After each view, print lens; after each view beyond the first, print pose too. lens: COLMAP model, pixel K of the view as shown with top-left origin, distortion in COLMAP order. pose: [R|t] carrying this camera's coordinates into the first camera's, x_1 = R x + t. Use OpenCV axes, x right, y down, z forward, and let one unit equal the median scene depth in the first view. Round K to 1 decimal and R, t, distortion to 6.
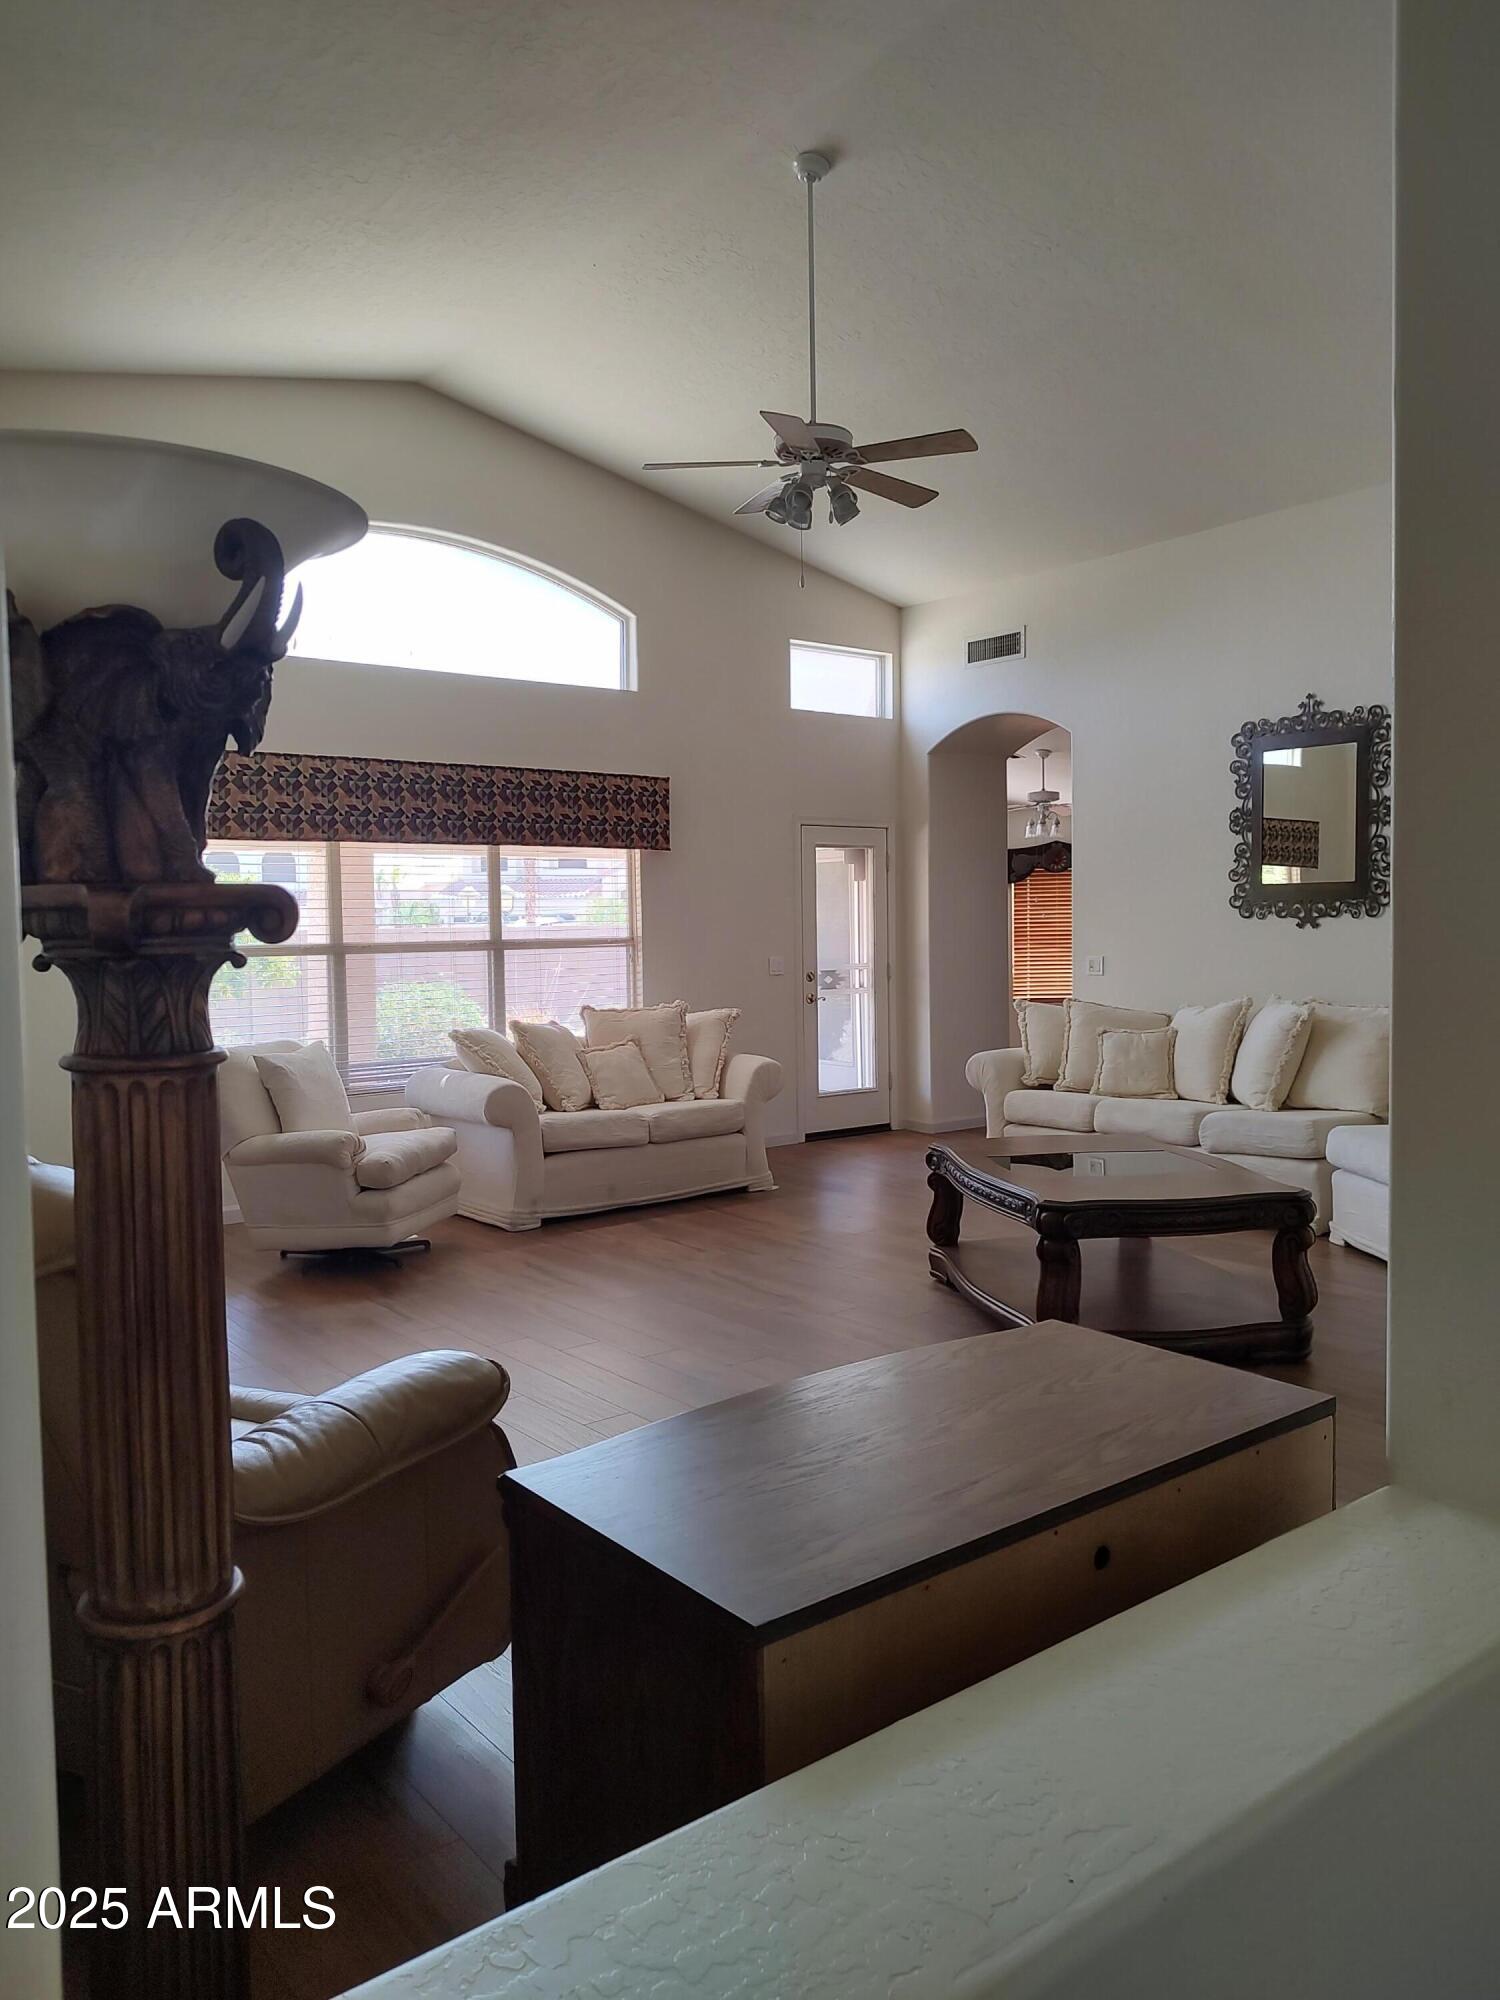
lens RADIAL K [[1419.5, 0, 704.7], [0, 1419.5, 1026.8], [0, 0, 1]] dist [-0.000656, -0.155957]
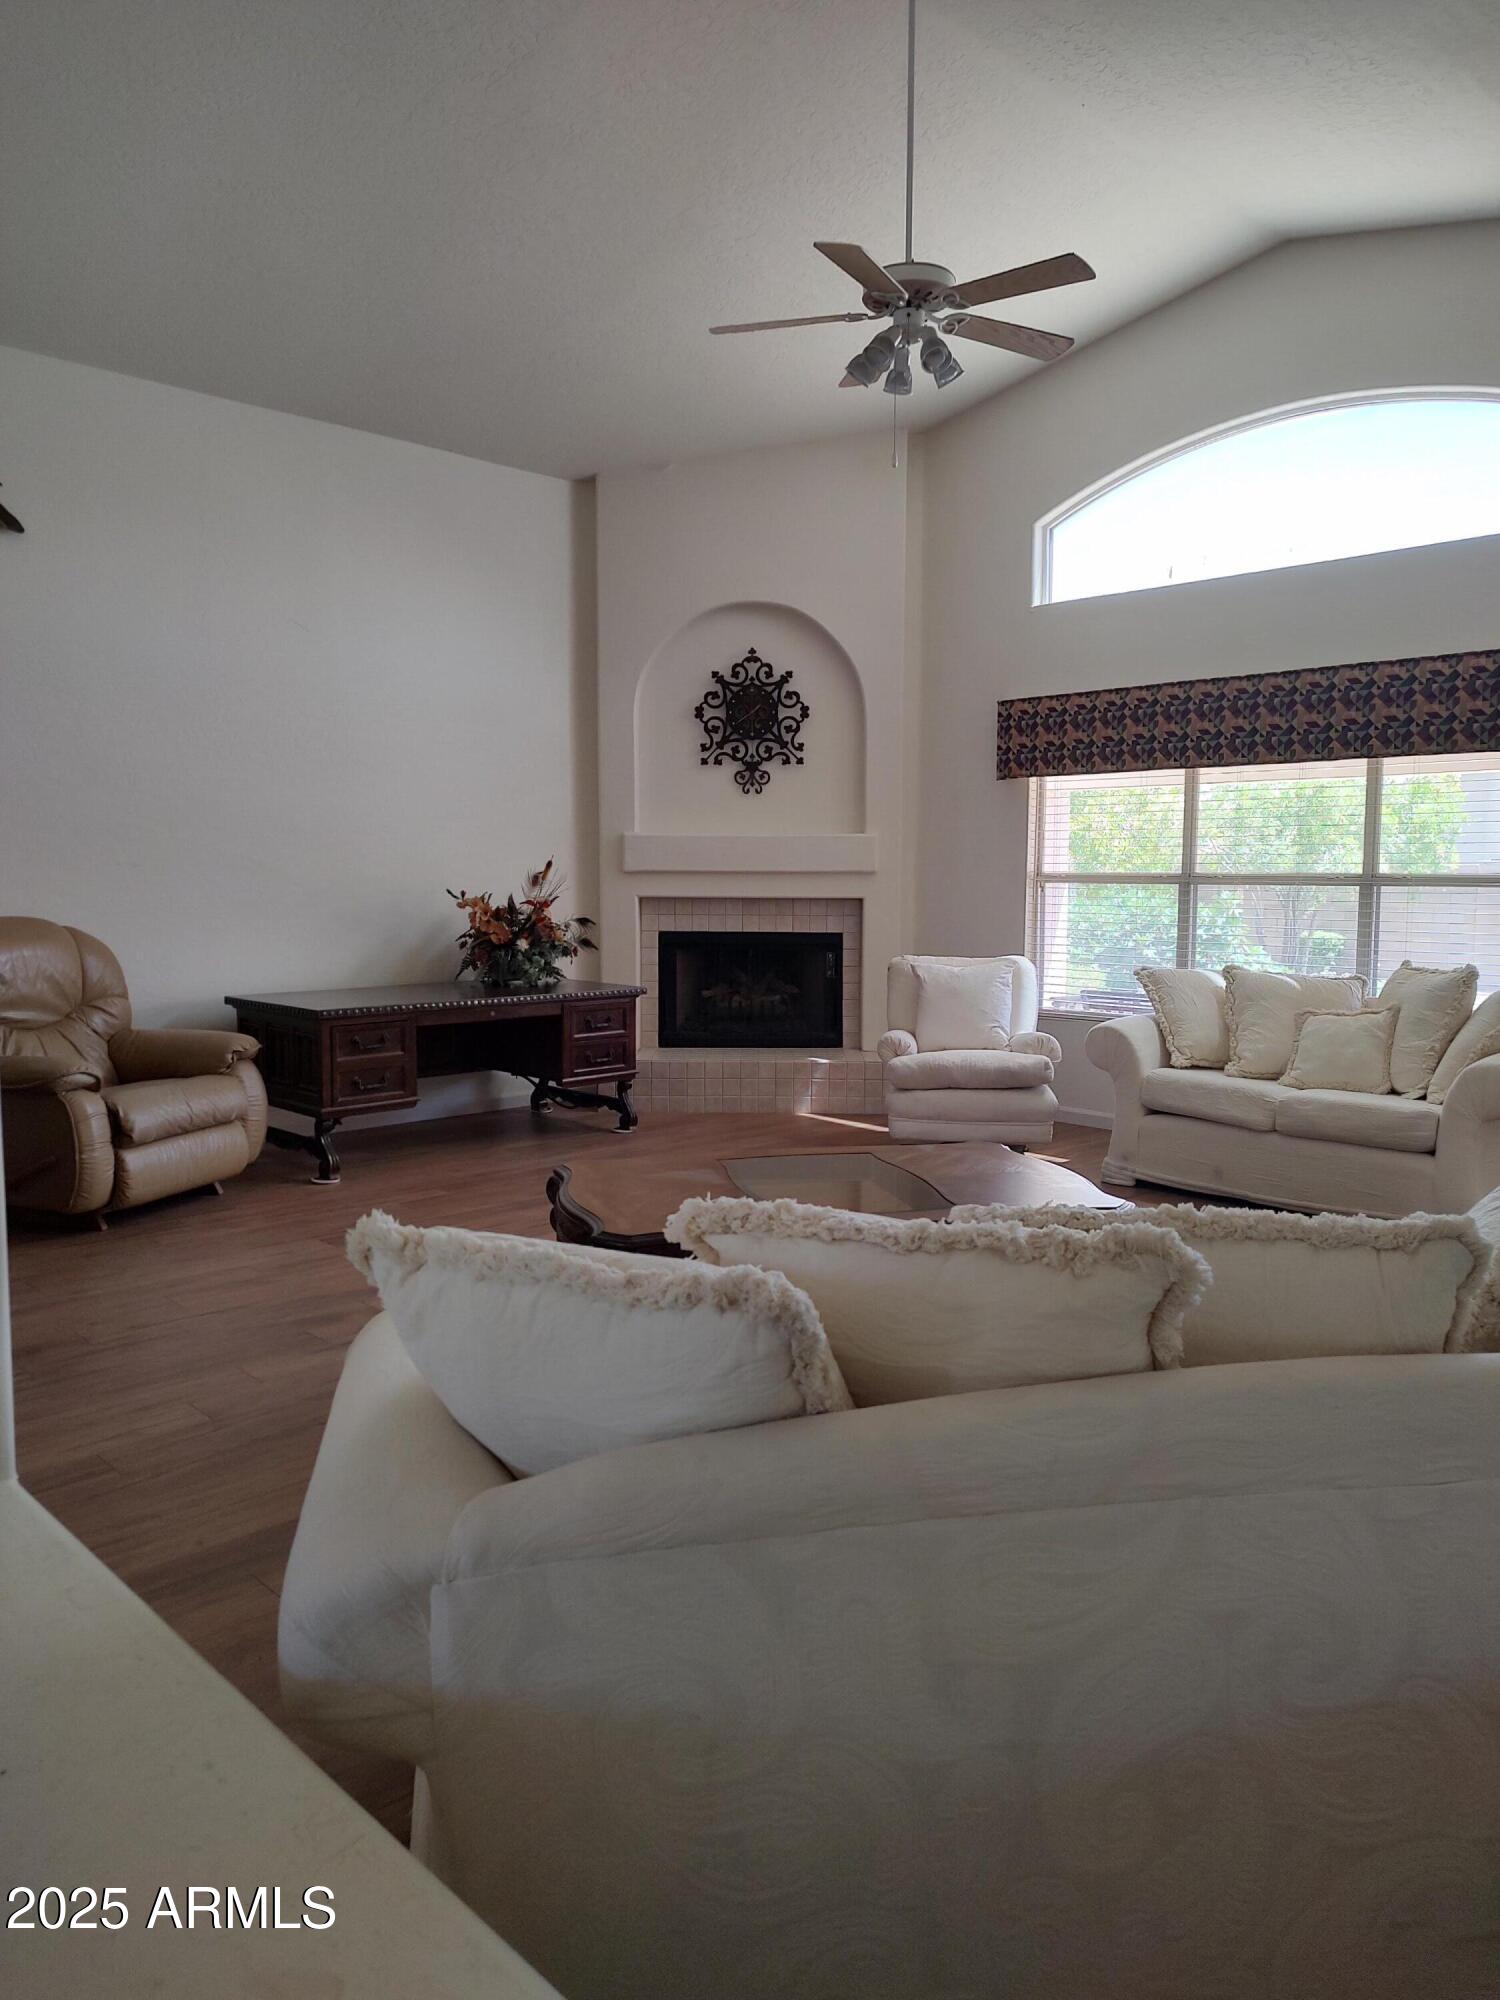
lens RADIAL K [[1478.2, 0, 750.0], [0, 1478.2, 1000.0], [0, 0, 1]] dist [0.095388, -0.182521]
pose [[0.105972, 0.108042, -0.988482, 0.731709], [-0.072015, 0.992303, 0.100739, -0.053262], [0.991758, 0.060510, 0.112937, 0.585810]]
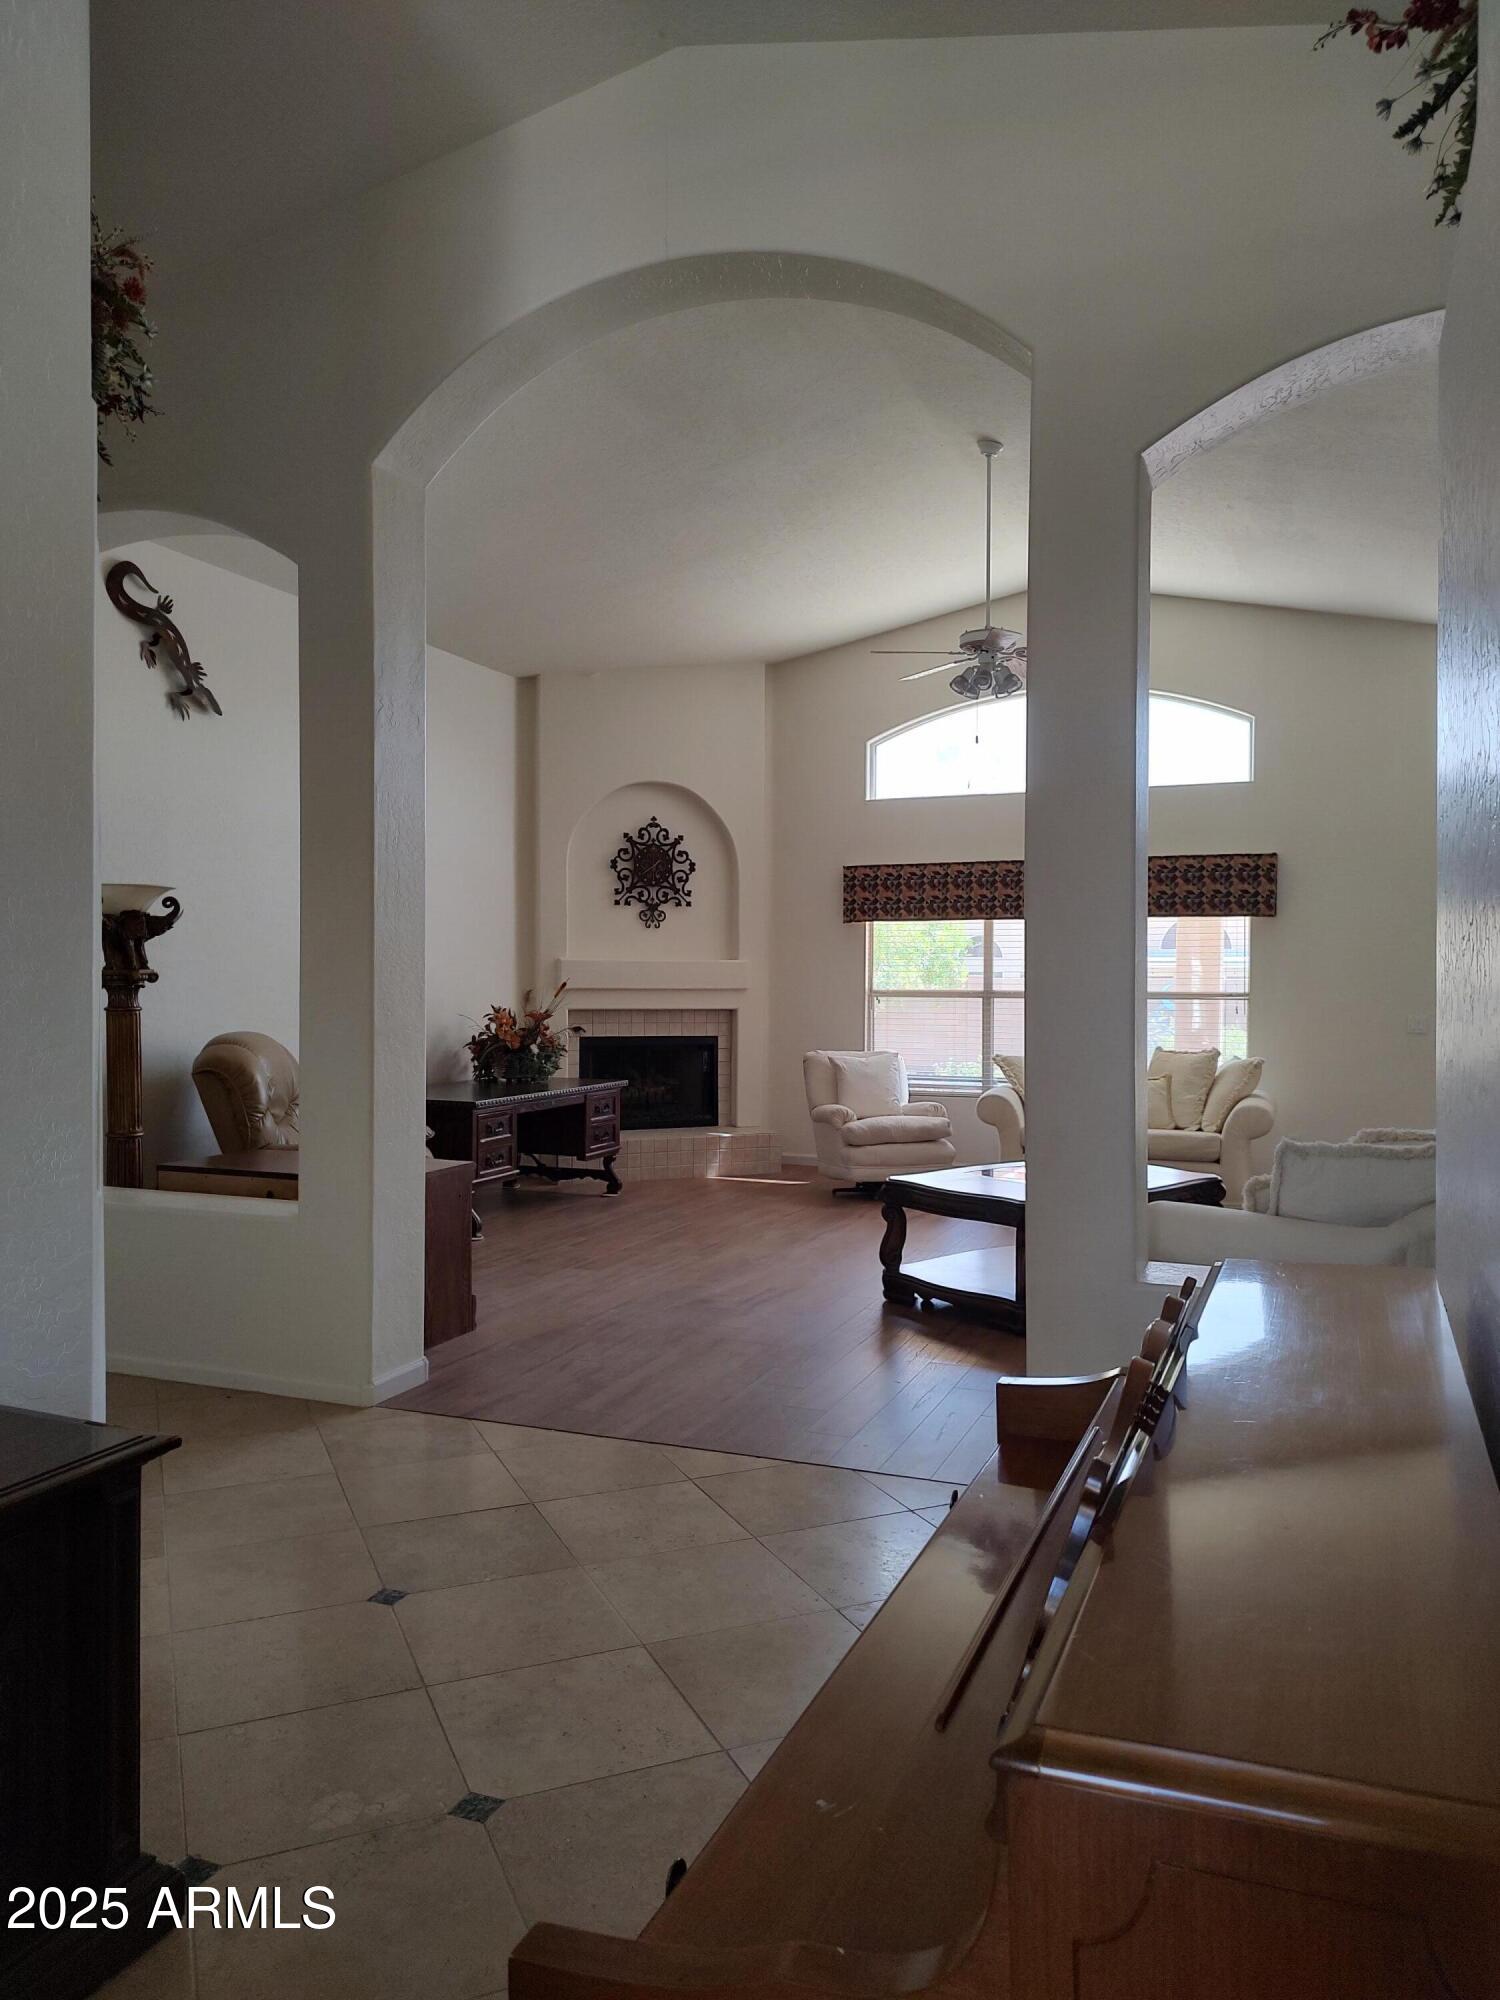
lens RADIAL K [[1478.2, 0, 750.0], [0, 1478.2, 1000.0], [0, 0, 1]] dist [0.095388, -0.182521]
pose [[0.513497, 0.032002, -0.857494, 0.886601], [-0.071274, 0.997442, -0.005456, -0.024391], [0.855126, 0.063918, 0.514464, 0.036864]]
